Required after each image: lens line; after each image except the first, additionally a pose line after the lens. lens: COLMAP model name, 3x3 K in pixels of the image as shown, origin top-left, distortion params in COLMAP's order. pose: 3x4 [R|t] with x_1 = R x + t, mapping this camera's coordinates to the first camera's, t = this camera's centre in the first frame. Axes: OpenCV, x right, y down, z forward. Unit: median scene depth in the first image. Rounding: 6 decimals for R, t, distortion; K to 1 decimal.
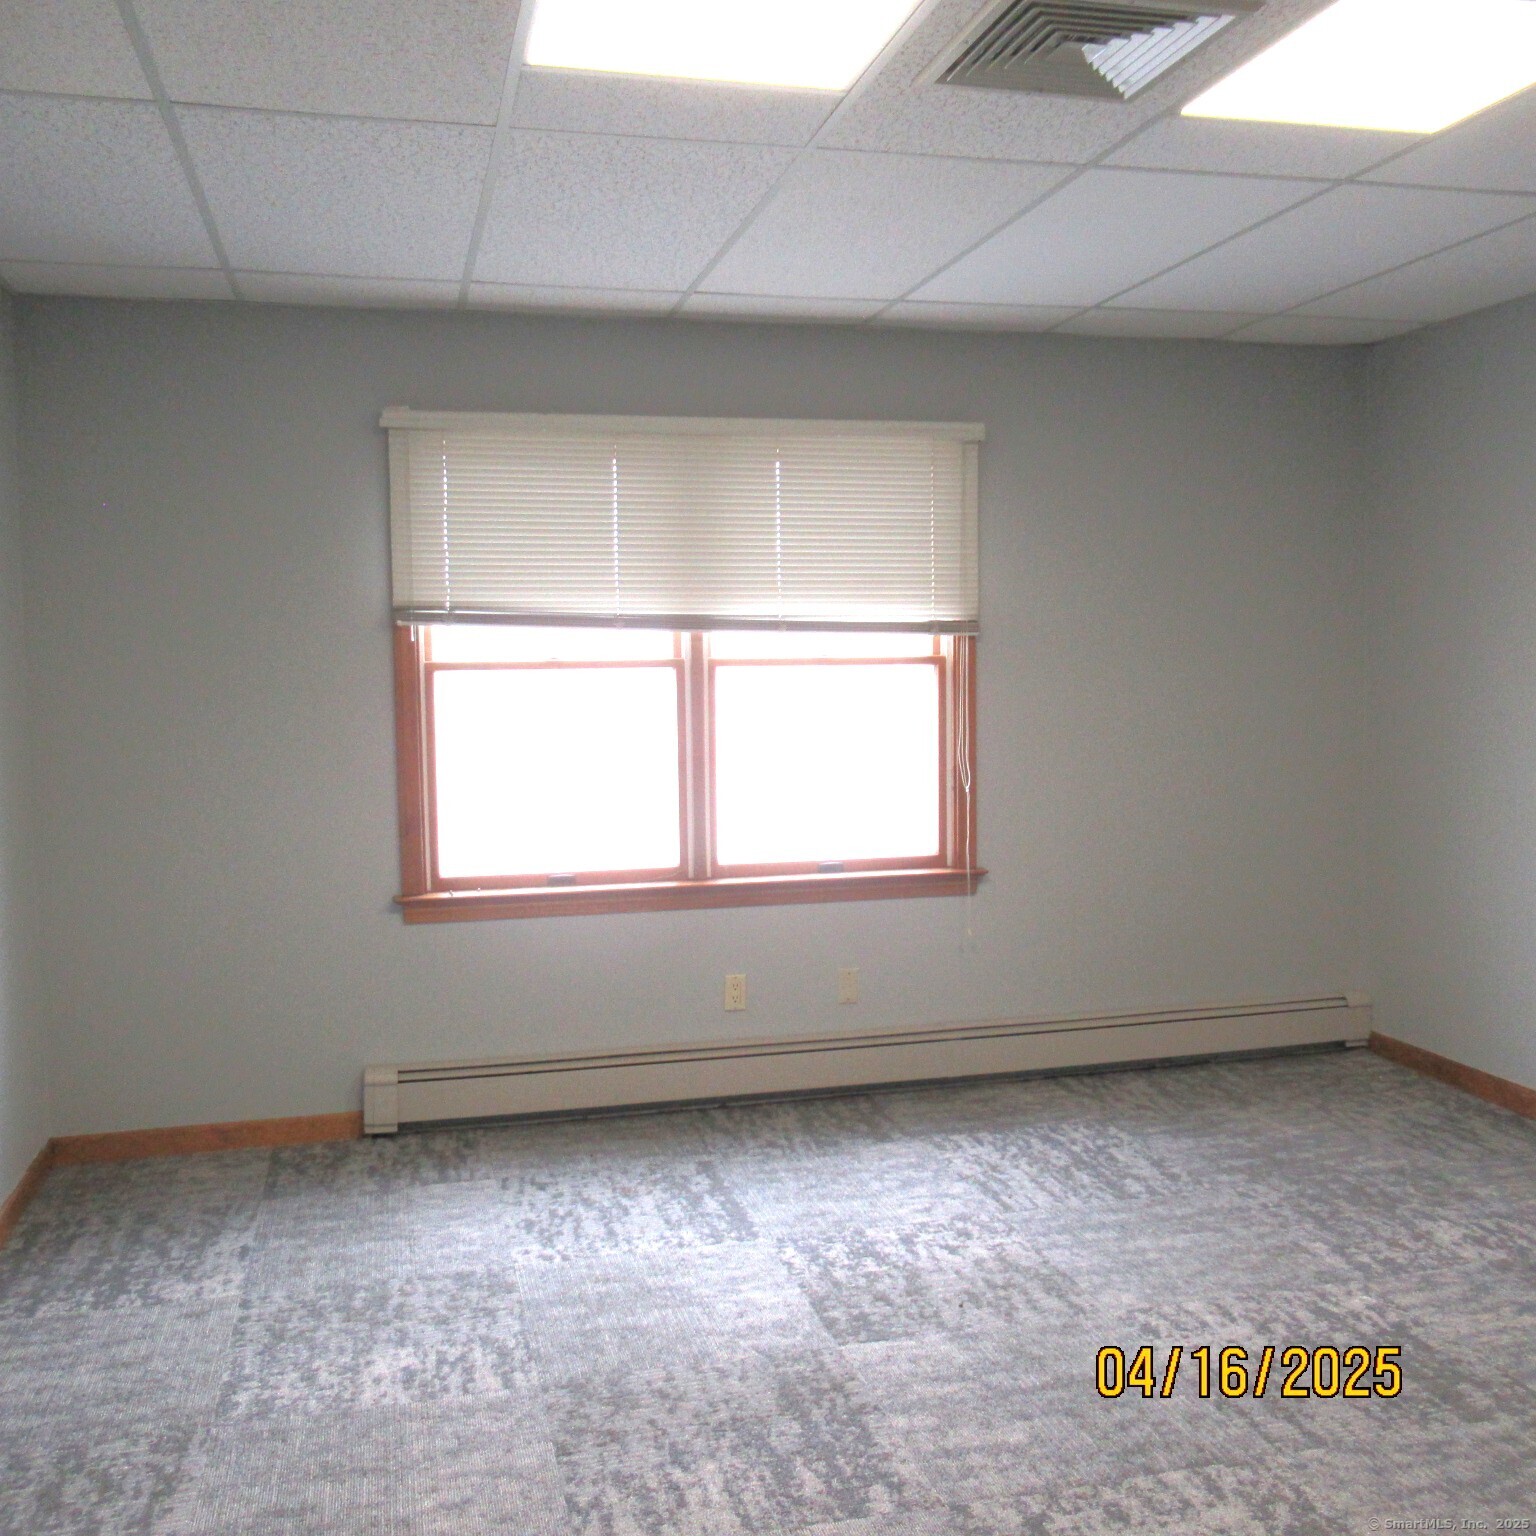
lens RADIAL K [[1513.7, 0, 769.0], [0, 1513.7, 786.9], [0, 0, 1]] dist [-0.023406, 0.025557]
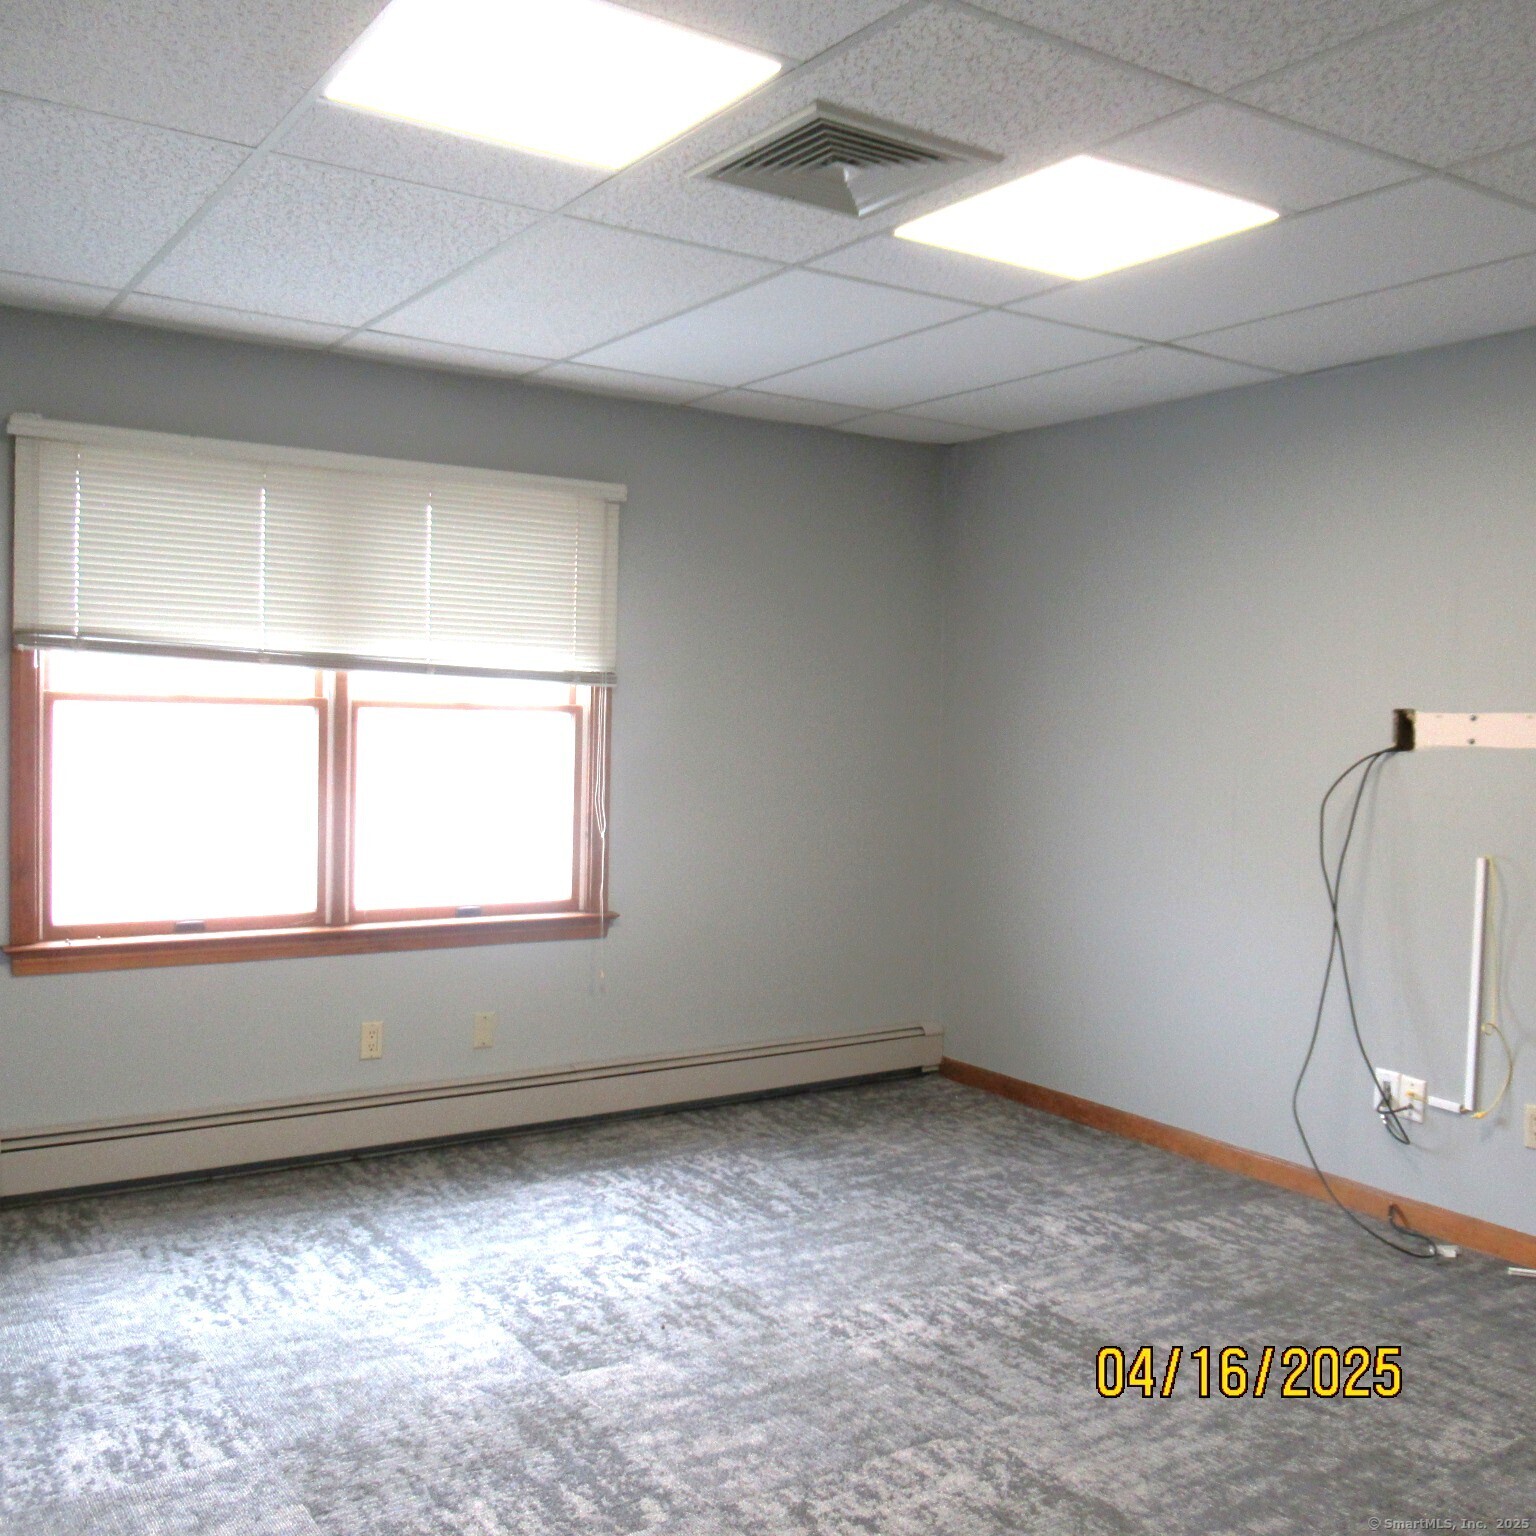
lens RADIAL K [[1513.7, 0, 769.0], [0, 1513.7, 786.9], [0, 0, 1]] dist [-0.023406, 0.025557]
pose [[0.940729, 0.020448, 0.338541, -0.160697], [-0.008444, 0.999283, -0.036895, 0.008241], [-0.339053, 0.031850, 0.940228, -0.016095]]
